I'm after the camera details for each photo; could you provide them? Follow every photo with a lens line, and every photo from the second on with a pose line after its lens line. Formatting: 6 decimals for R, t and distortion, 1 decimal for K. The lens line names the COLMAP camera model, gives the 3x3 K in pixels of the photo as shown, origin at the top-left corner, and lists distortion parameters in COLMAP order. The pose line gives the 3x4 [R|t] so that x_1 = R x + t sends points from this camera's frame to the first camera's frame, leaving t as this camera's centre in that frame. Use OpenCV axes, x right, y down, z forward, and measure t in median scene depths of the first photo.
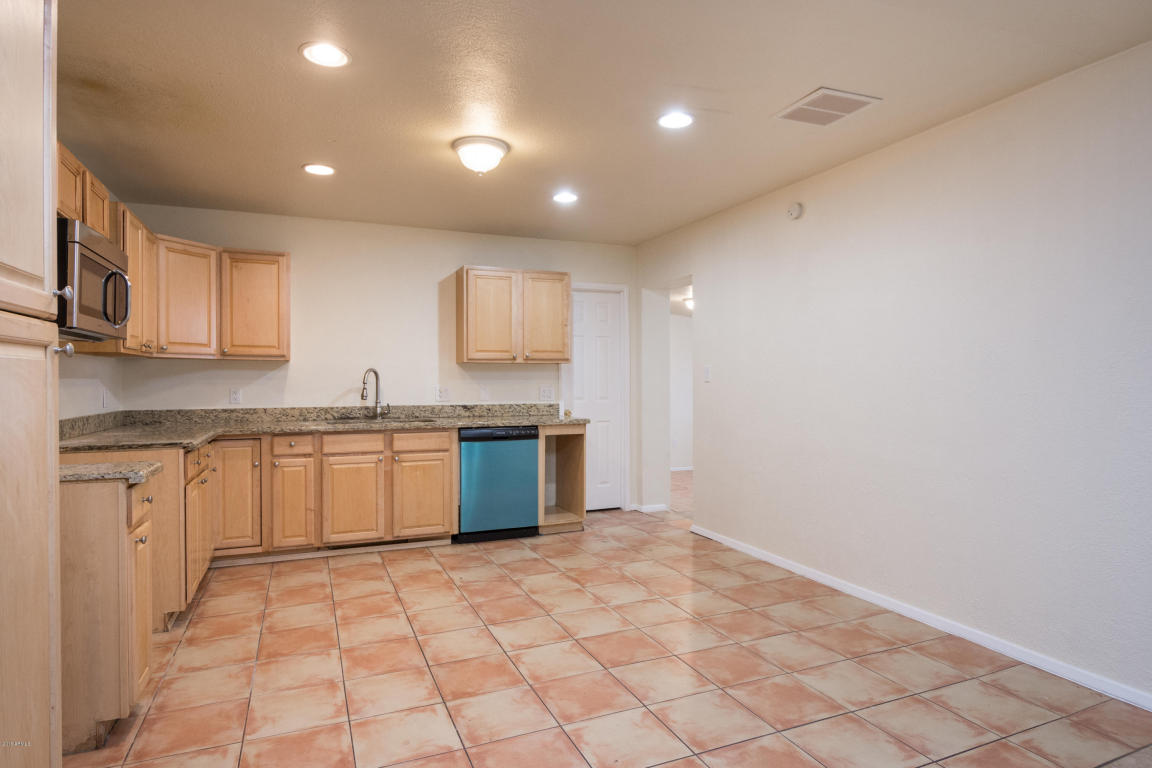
lens RADIAL K [[618.8, 0, 568.5], [0, 618.8, 382.4], [0, 0, 1]] dist [0.006116, -0.006521]
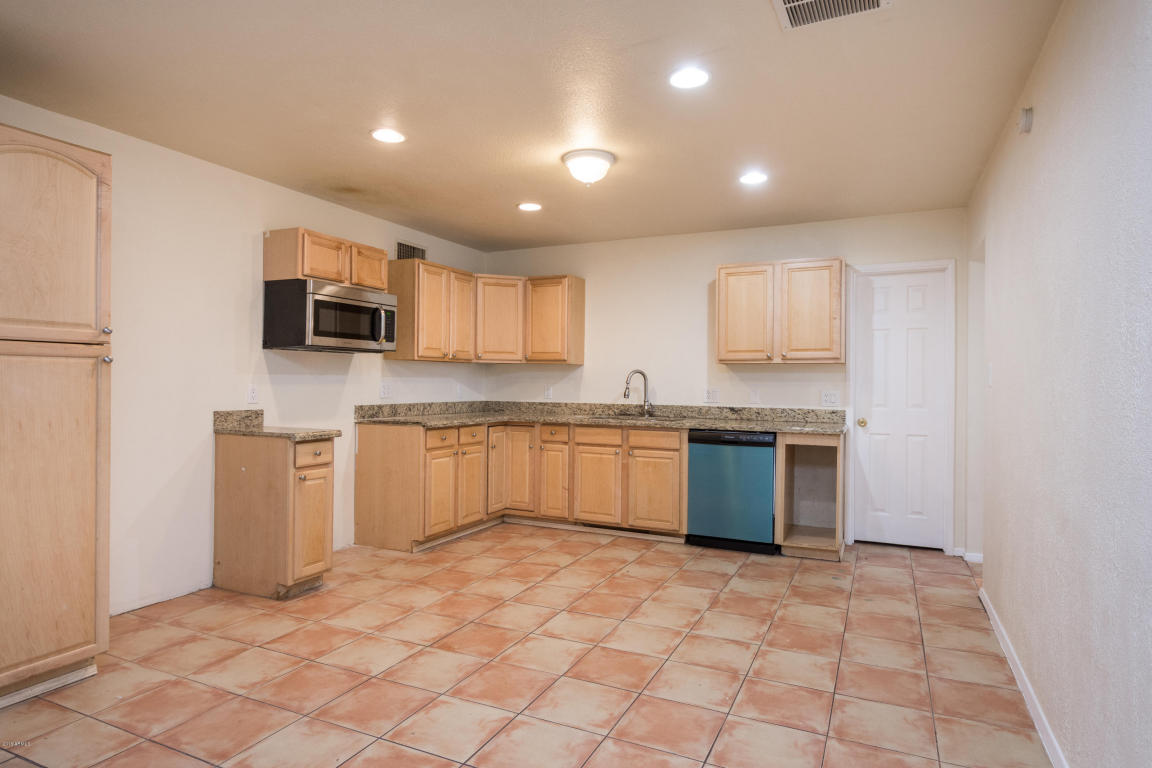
lens RADIAL K [[618.8, 0, 605.1], [0, 618.8, 382.3], [0, 0, 1]] dist [0.006116, -0.006521]
pose [[0.693063, 0.008298, -0.720829, 0.526606], [-0.013127, 0.999913, -0.001110, 0.001025], [0.720757, 0.010232, 0.693112, 0.241943]]
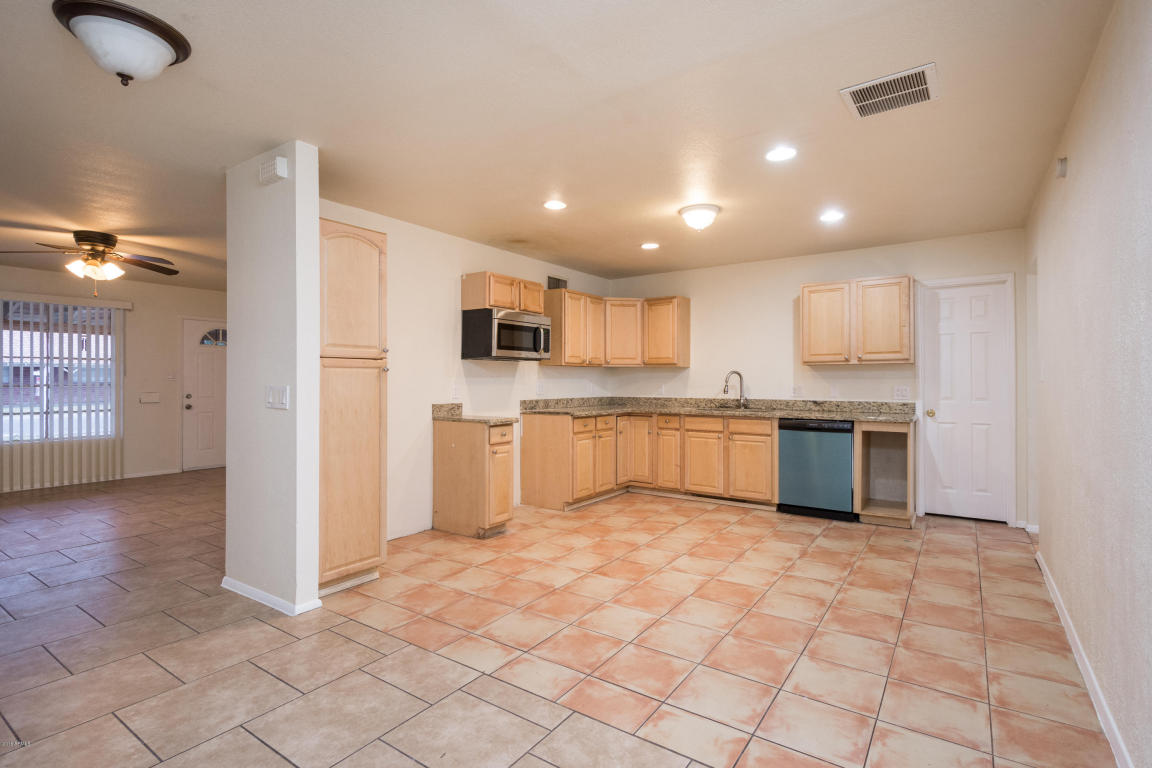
lens RADIAL K [[535.9, 0, 613.4], [0, 535.9, 377.0], [0, 0, 1]] dist [0.007126, -0.004404]
pose [[0.575590, -0.003986, -0.817729, 0.596519], [-0.004037, 0.999962, -0.007715, 0.000881], [0.817728, 0.007742, 0.575552, 0.128918]]
